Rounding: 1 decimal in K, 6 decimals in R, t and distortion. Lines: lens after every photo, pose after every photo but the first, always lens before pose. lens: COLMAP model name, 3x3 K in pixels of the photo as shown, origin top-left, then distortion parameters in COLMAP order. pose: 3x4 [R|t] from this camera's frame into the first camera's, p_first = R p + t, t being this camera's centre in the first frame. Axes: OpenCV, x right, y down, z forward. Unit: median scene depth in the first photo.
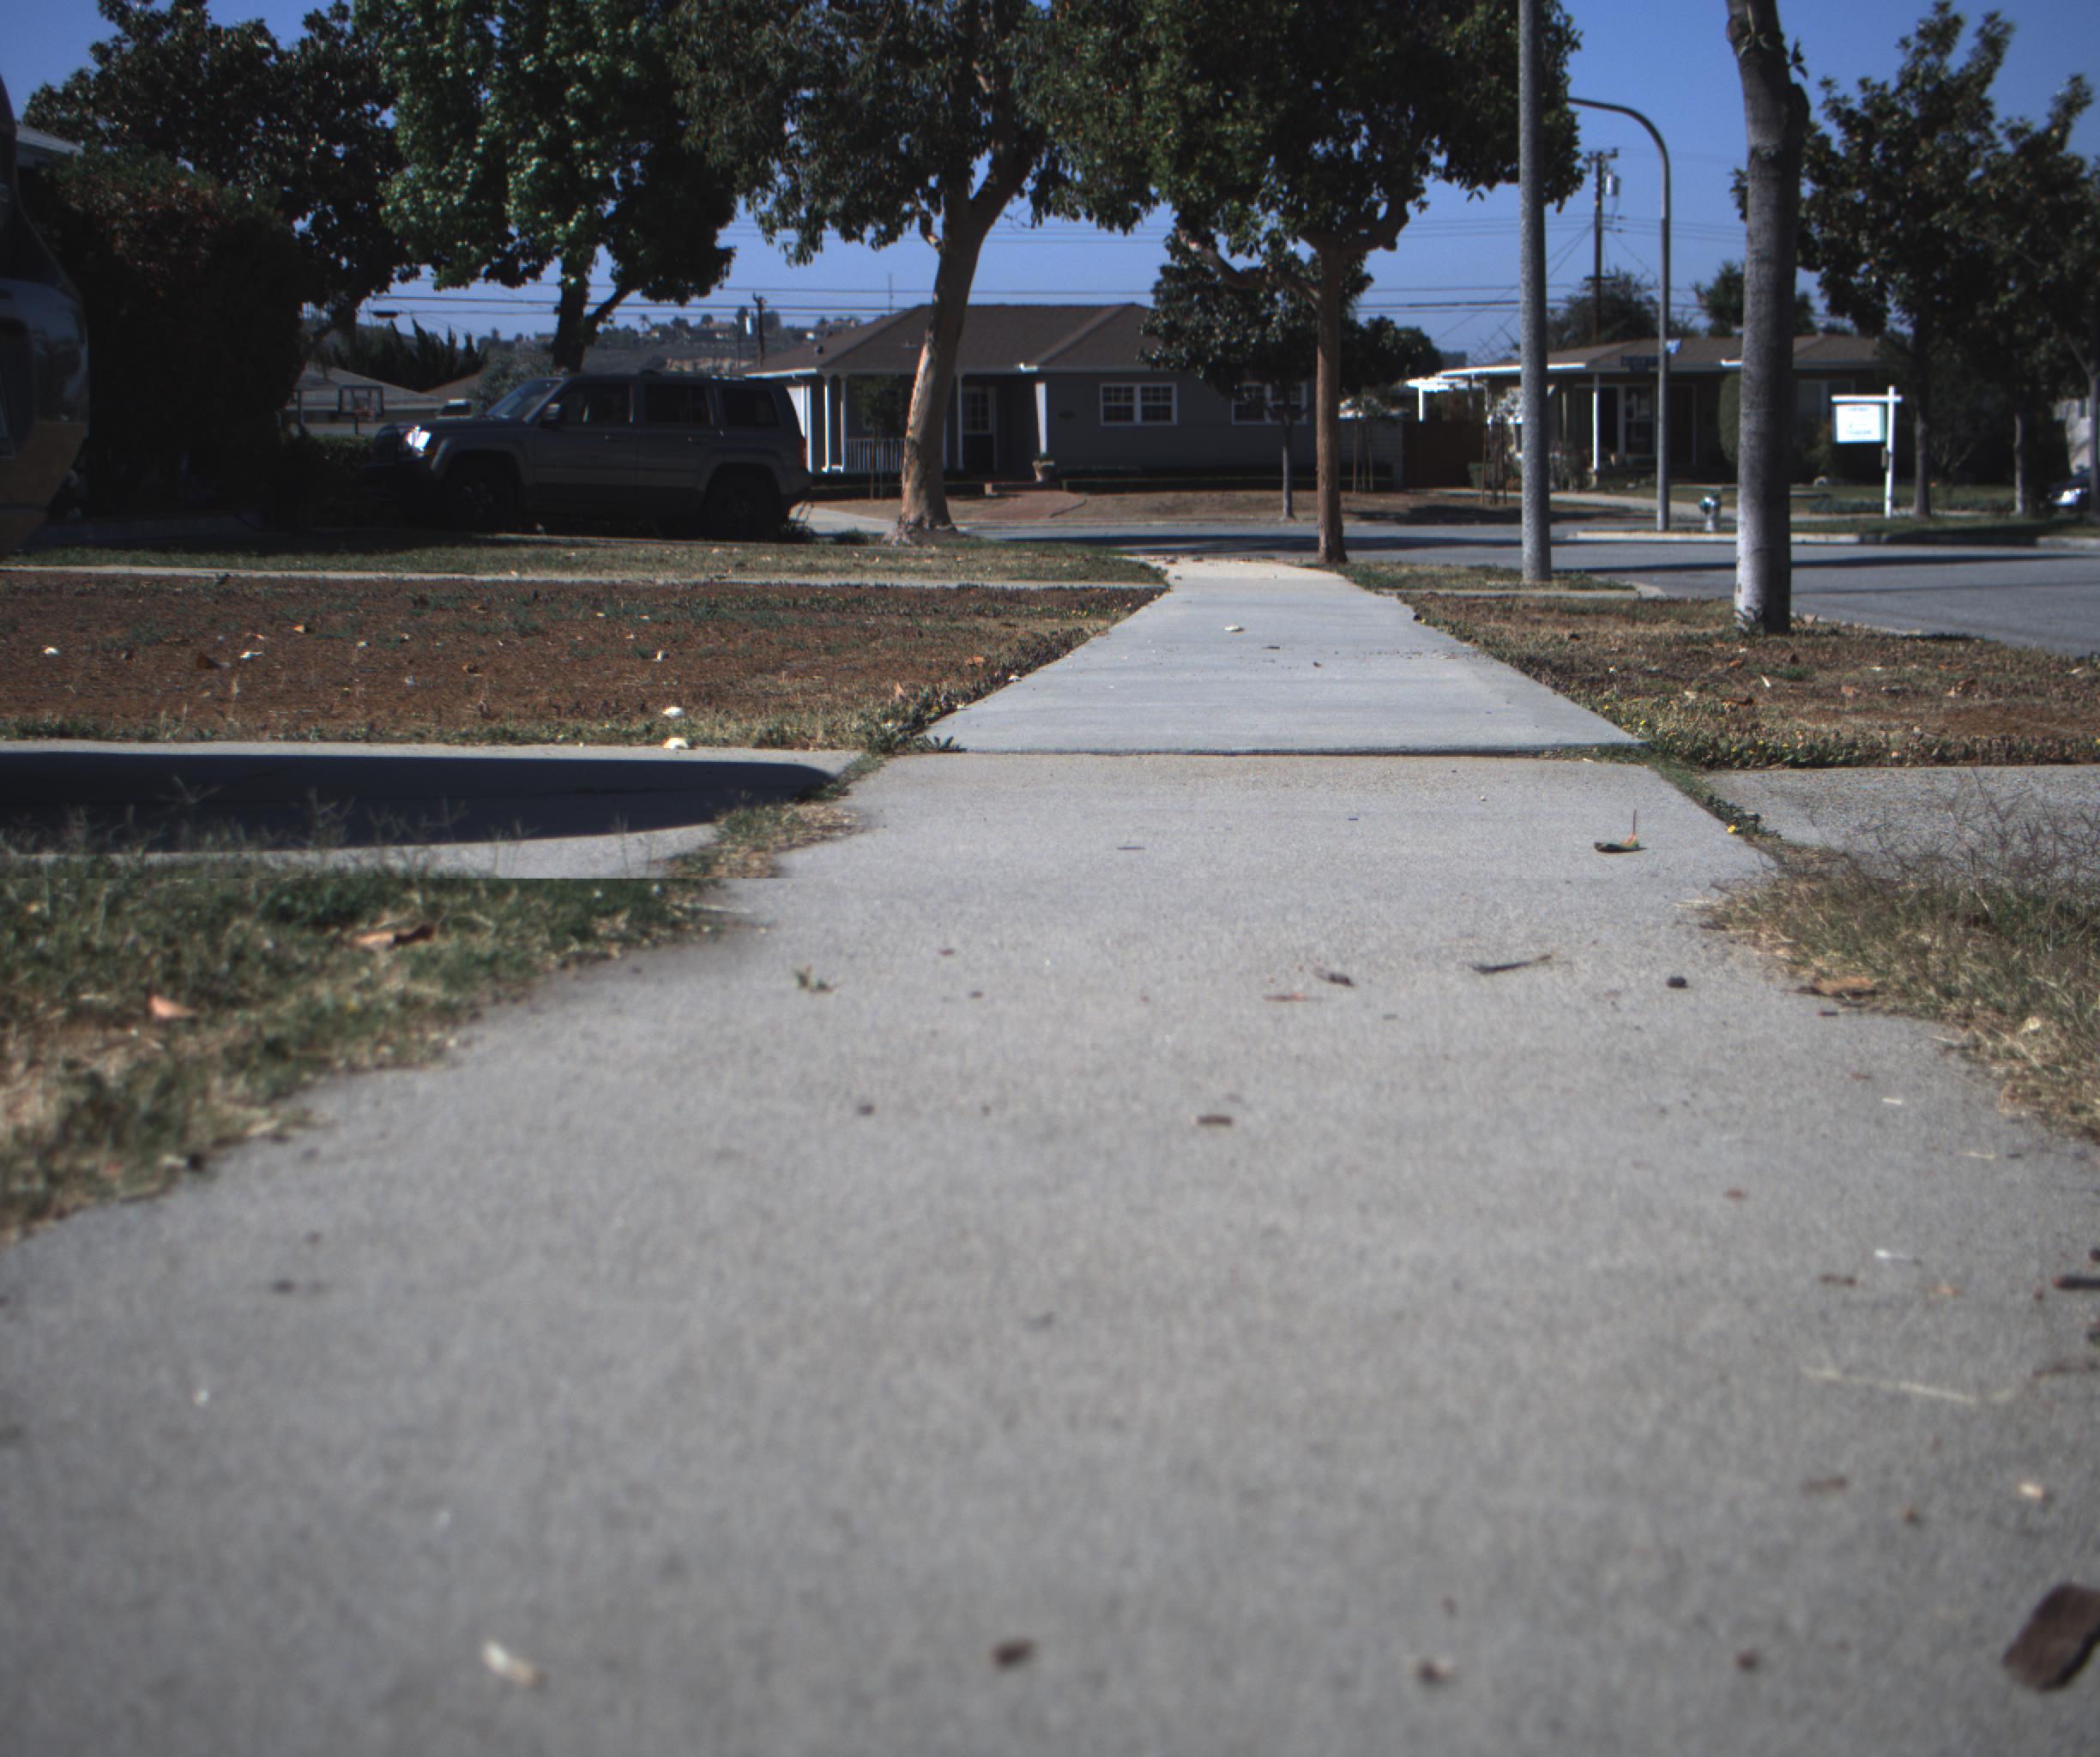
lens RADIAL K [[3946.1, 0, 1026.1], [0, 3946.1, 850.0], [0, 0, 1]] dist [-0.171602, 0.896640]
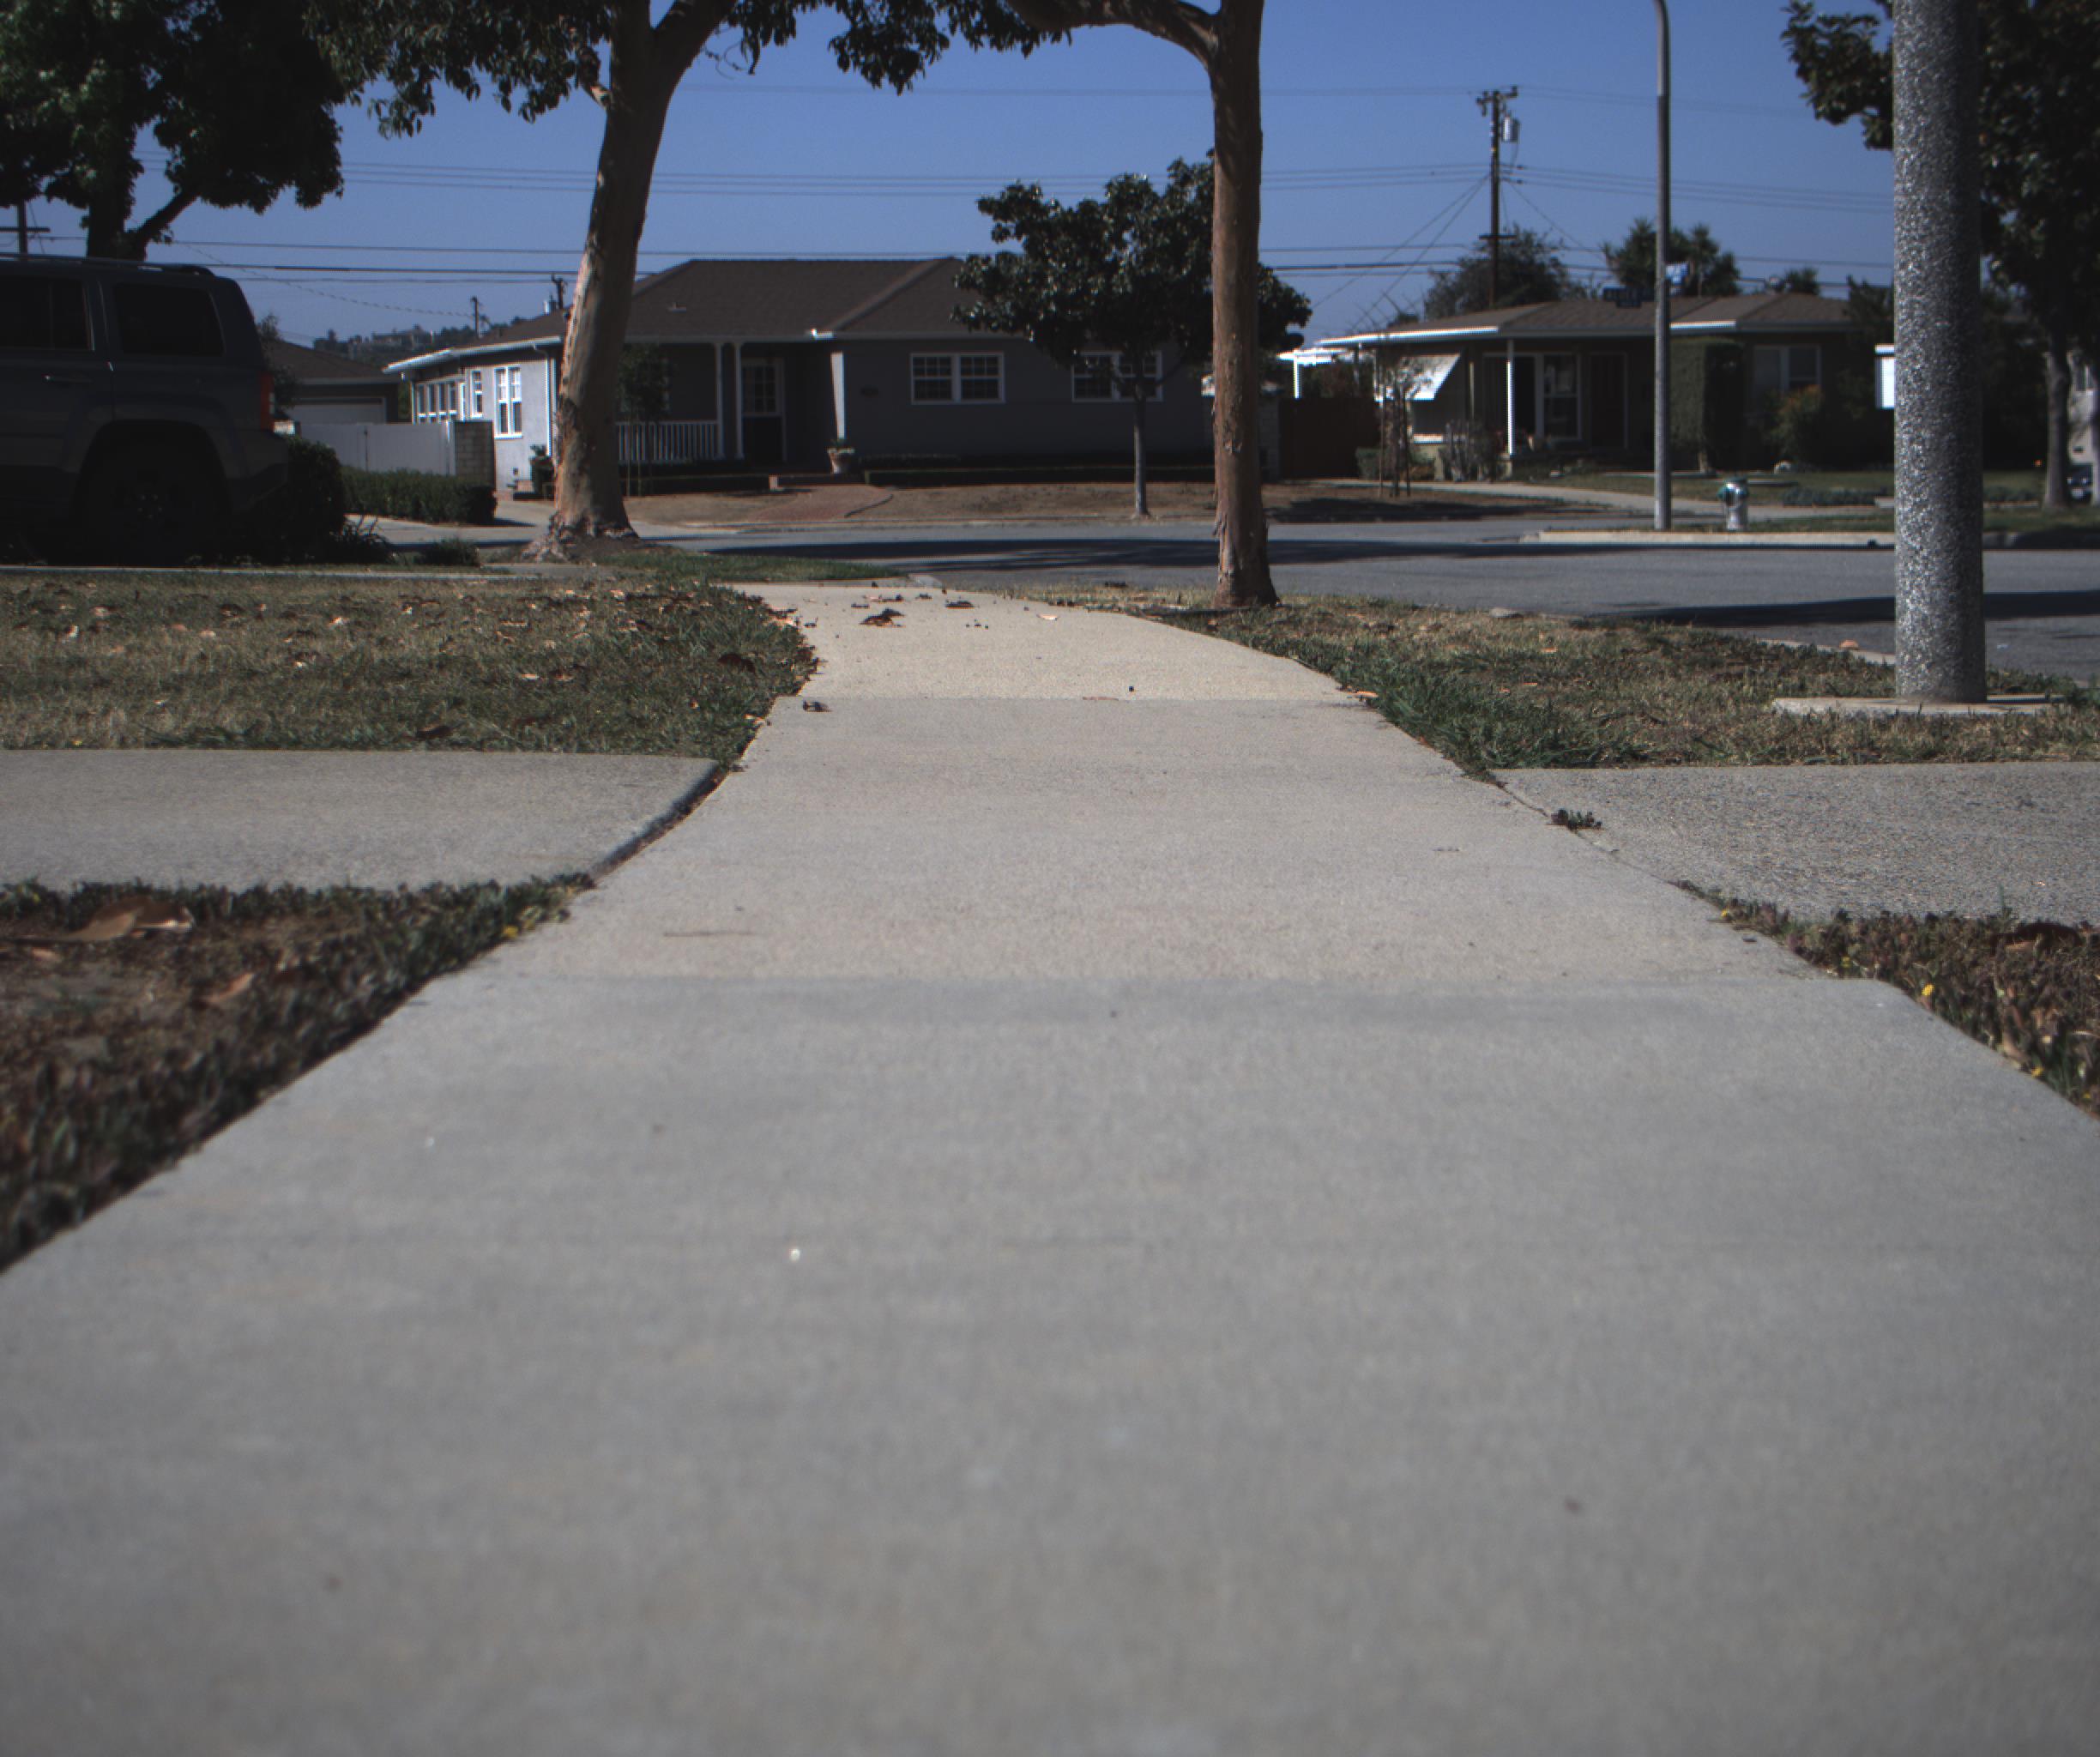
lens RADIAL K [[3946.1, 0, 1026.1], [0, 3946.1, 850.0], [0, 0, 1]] dist [-0.171602, 0.896640]
pose [[0.999260, -0.009711, 0.037224, 0.019739], [0.009711, 0.999953, 0.000189, -0.026260], [-0.037225, 0.000173, 0.999307, 0.314494]]
